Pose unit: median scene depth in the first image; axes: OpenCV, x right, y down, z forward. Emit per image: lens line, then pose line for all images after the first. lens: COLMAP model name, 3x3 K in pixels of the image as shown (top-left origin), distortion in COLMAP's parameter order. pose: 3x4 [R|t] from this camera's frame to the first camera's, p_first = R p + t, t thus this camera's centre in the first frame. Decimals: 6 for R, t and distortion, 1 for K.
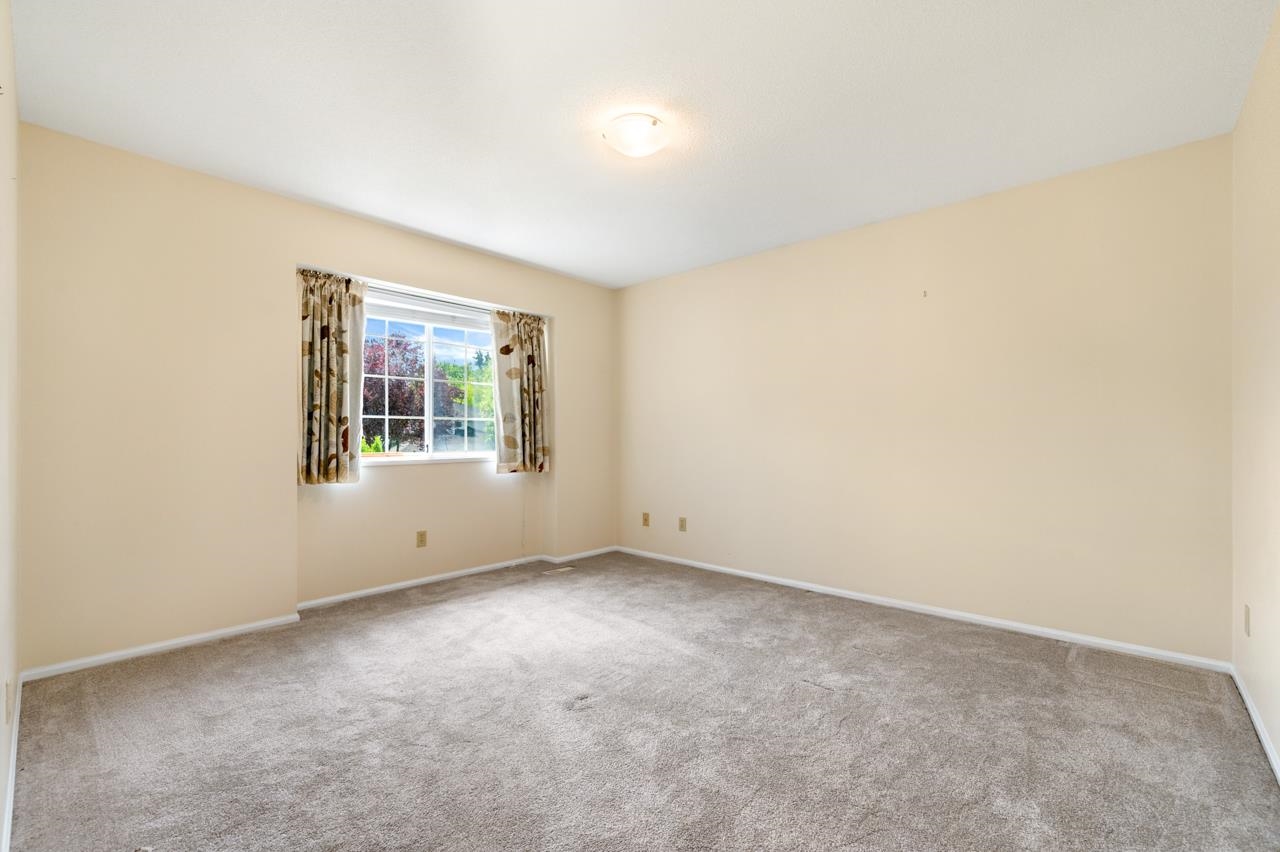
lens RADIAL K [[552.3, 0, 649.5], [0, 552.3, 427.9], [0, 0, 1]] dist [0.000310, 0.000371]
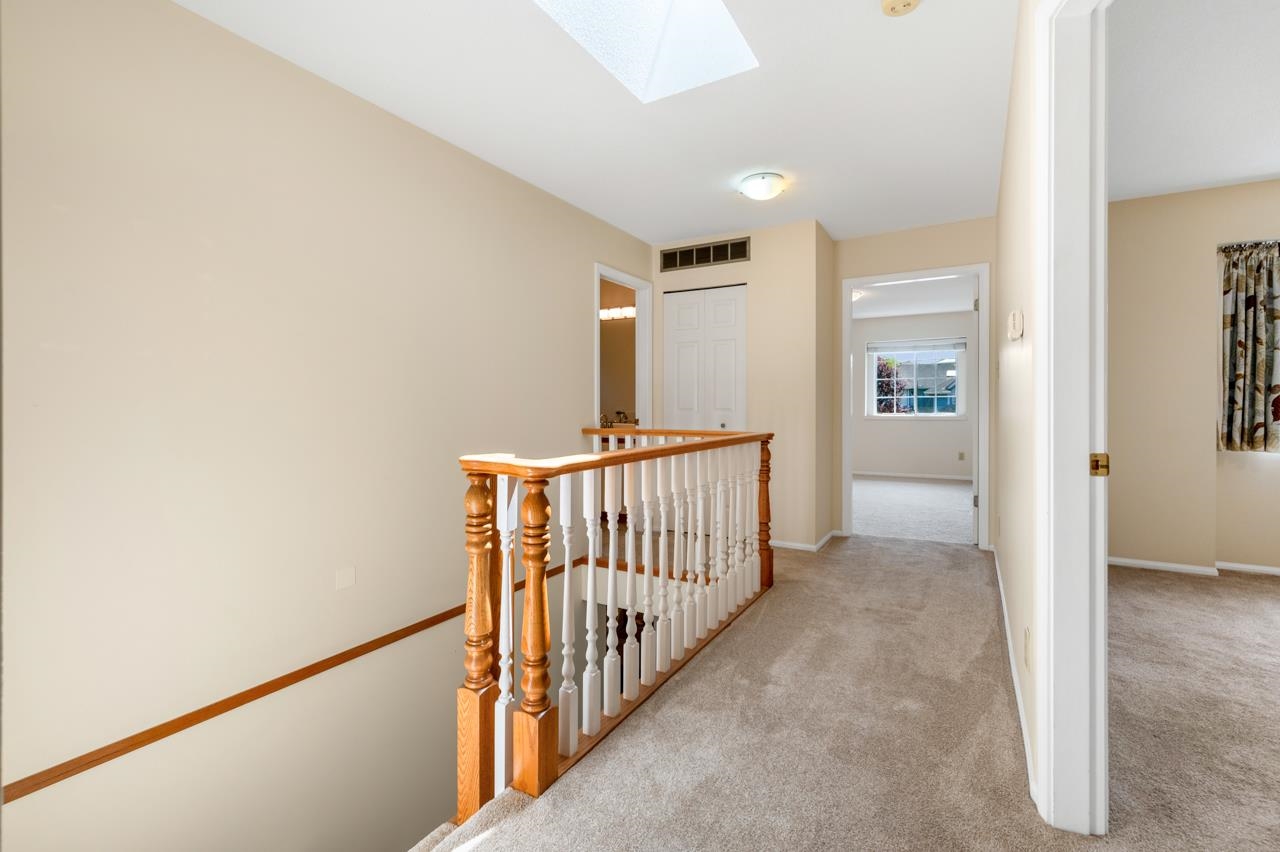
lens RADIAL K [[552.3, 0, 650.2], [0, 552.3, 417.5], [0, 0, 1]] dist [0.000310, 0.000371]
pose [[0.201424, 0.019462, -0.979311, 0.187049], [0.015589, 0.999612, 0.023072, -0.002082], [0.979380, -0.019914, 0.201043, -0.285881]]
